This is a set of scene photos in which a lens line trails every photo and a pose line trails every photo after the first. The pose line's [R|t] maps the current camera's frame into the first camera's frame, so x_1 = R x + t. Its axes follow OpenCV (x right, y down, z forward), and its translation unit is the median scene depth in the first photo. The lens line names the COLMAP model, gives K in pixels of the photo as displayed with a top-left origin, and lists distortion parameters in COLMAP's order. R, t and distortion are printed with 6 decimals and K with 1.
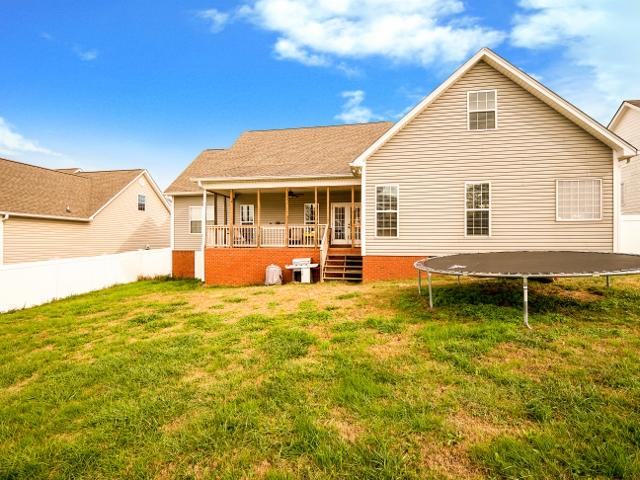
lens RADIAL K [[320.4, 0, 318.1], [0, 320.4, 242.1], [0, 0, 1]] dist [-0.012986, -0.000394]
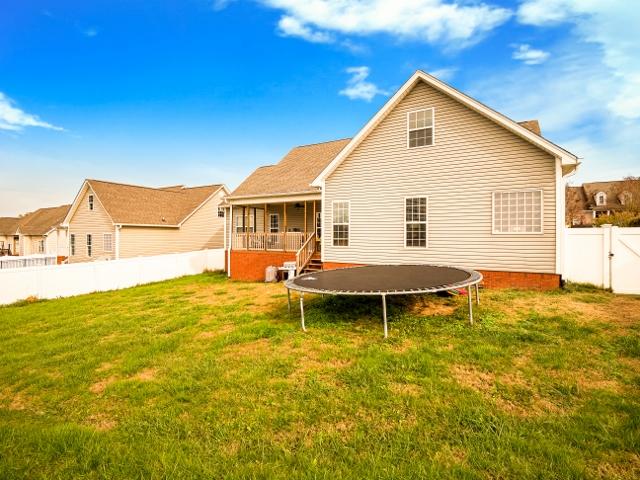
lens RADIAL K [[310.3, 0, 321.0], [0, 310.3, 240.2], [0, 0, 1]] dist [-0.018966, -0.000329]
pose [[0.944941, 0.008157, -0.327139, 0.511153], [-0.005472, 0.999943, 0.009128, -0.048166], [0.327195, -0.006835, 0.944932, -0.072705]]
